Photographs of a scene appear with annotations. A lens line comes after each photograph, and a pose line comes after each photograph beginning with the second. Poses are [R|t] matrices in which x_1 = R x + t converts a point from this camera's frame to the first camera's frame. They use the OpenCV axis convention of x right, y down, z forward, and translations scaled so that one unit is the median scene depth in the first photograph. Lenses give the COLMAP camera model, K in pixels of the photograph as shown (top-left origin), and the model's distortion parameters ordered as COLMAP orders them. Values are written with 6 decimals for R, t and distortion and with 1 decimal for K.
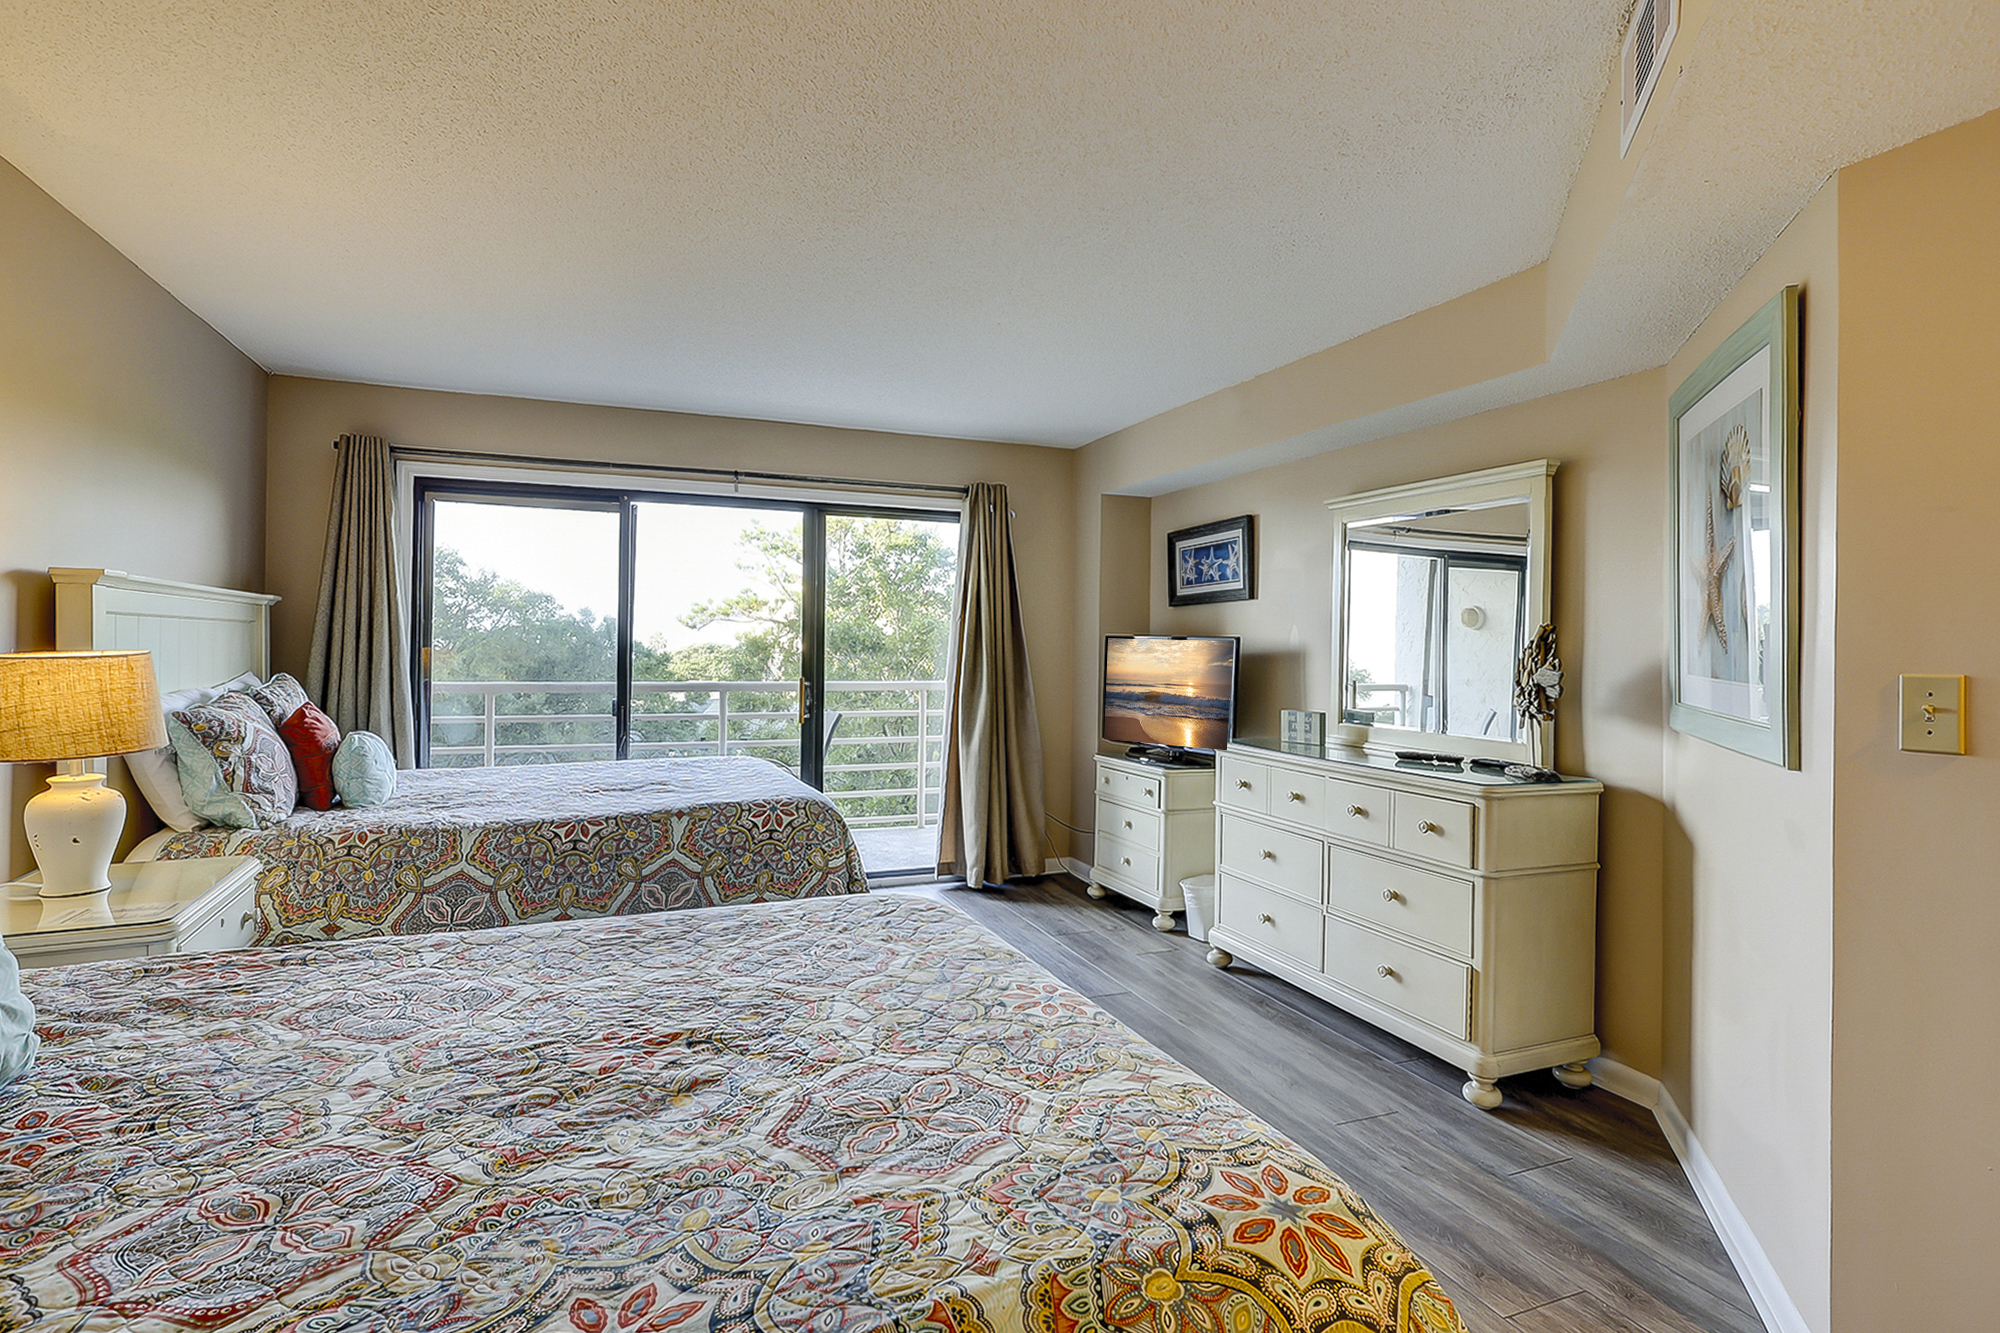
lens RADIAL K [[970.1, 0, 997.1], [0, 970.1, 646.1], [0, 0, 1]] dist [-0.001846, 0.000752]
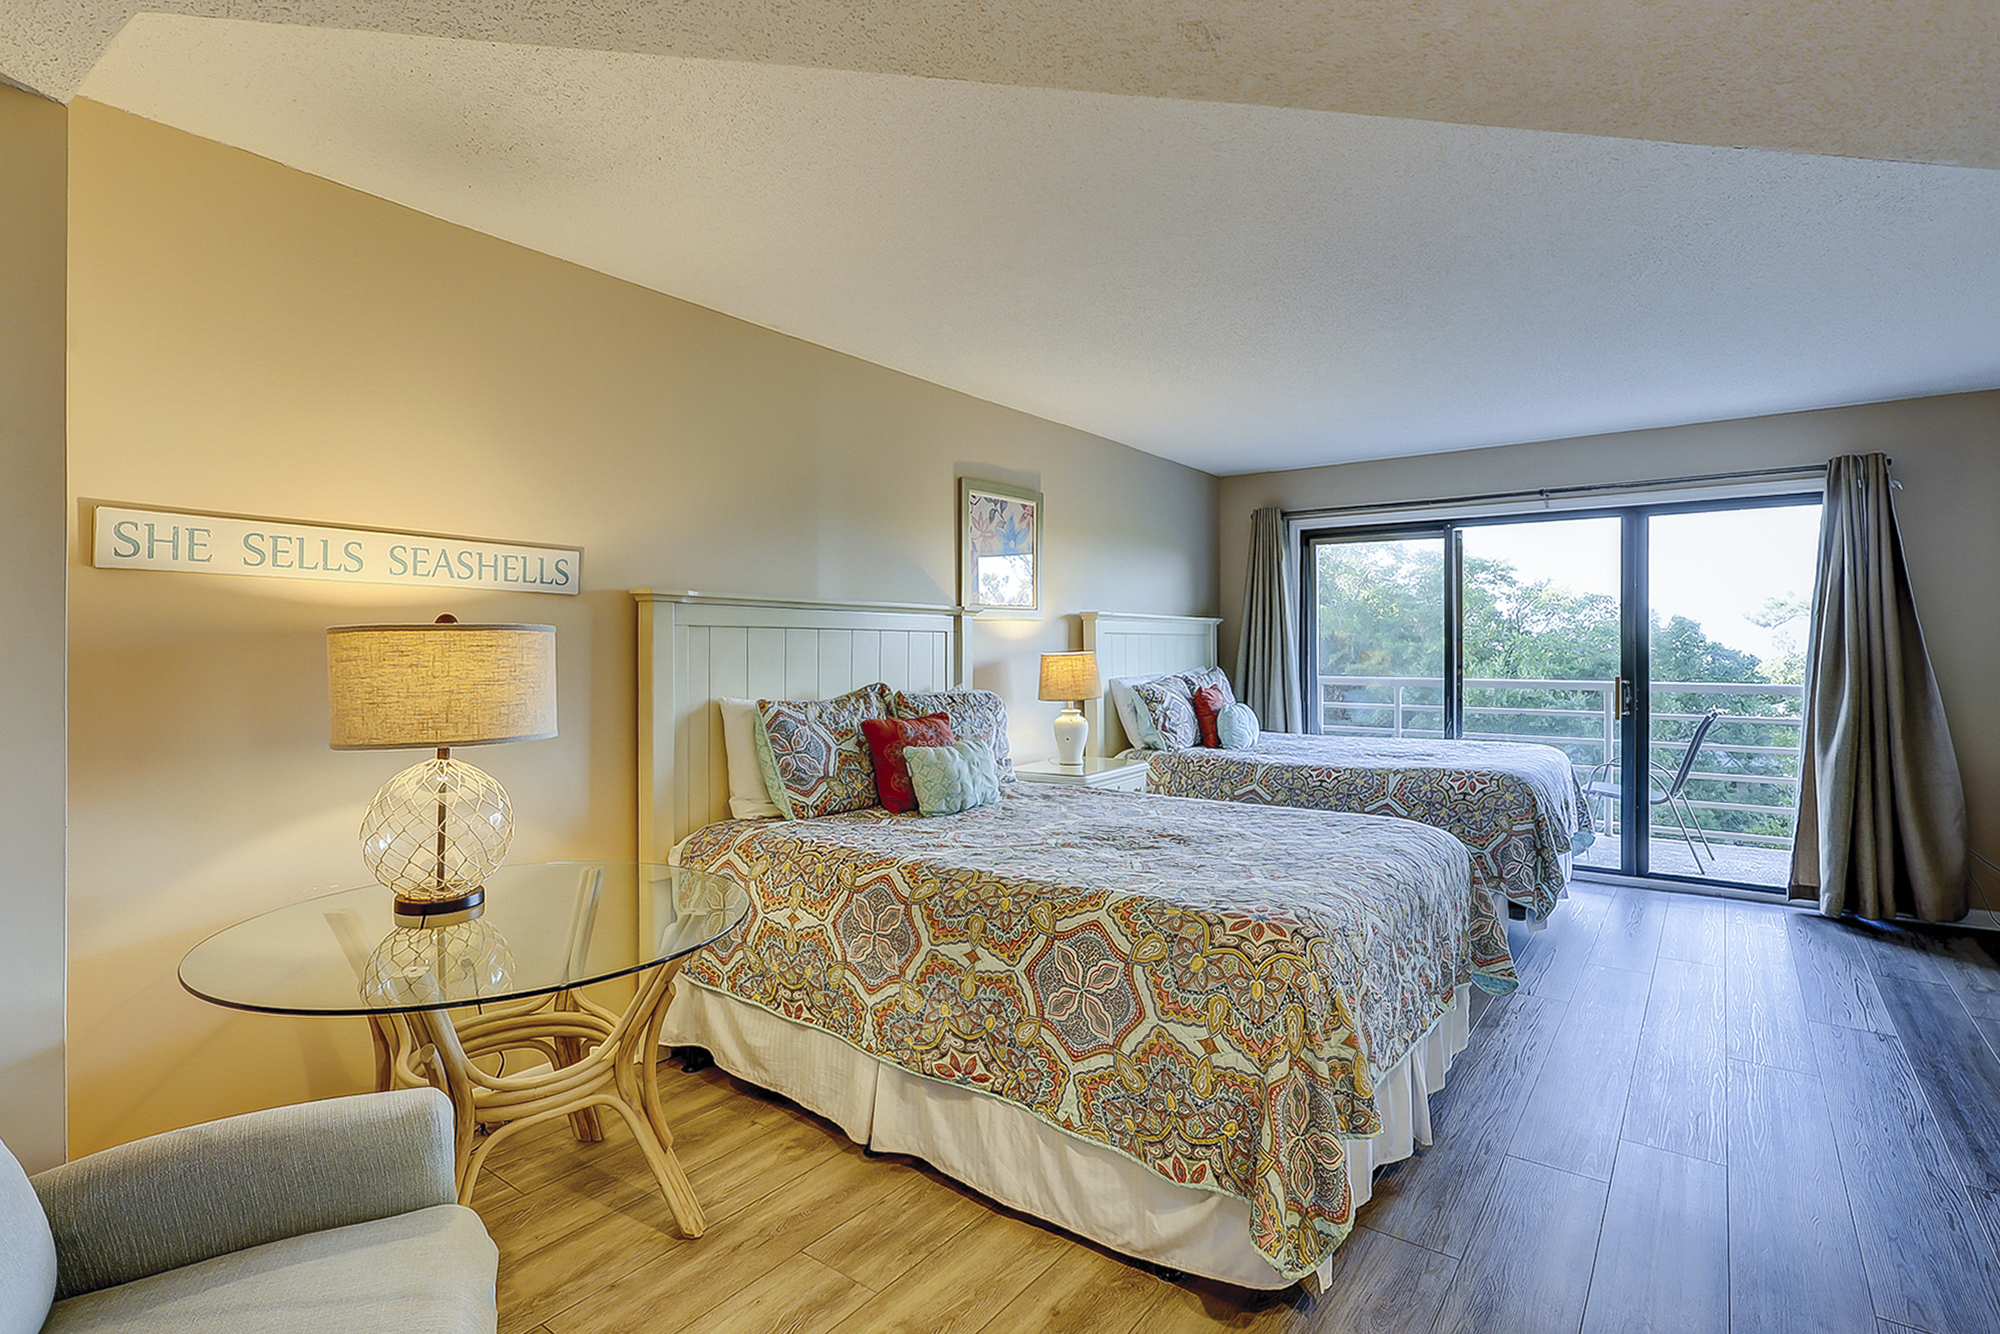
lens RADIAL K [[970.1, 0, 997.1], [0, 970.1, 646.6], [0, 0, 1]] dist [-0.001846, 0.000752]
pose [[0.512702, -0.010204, -0.858506, 0.528805], [0.007536, 0.999944, -0.007385, 0.005042], [0.858534, -0.002684, 0.512750, -0.158917]]
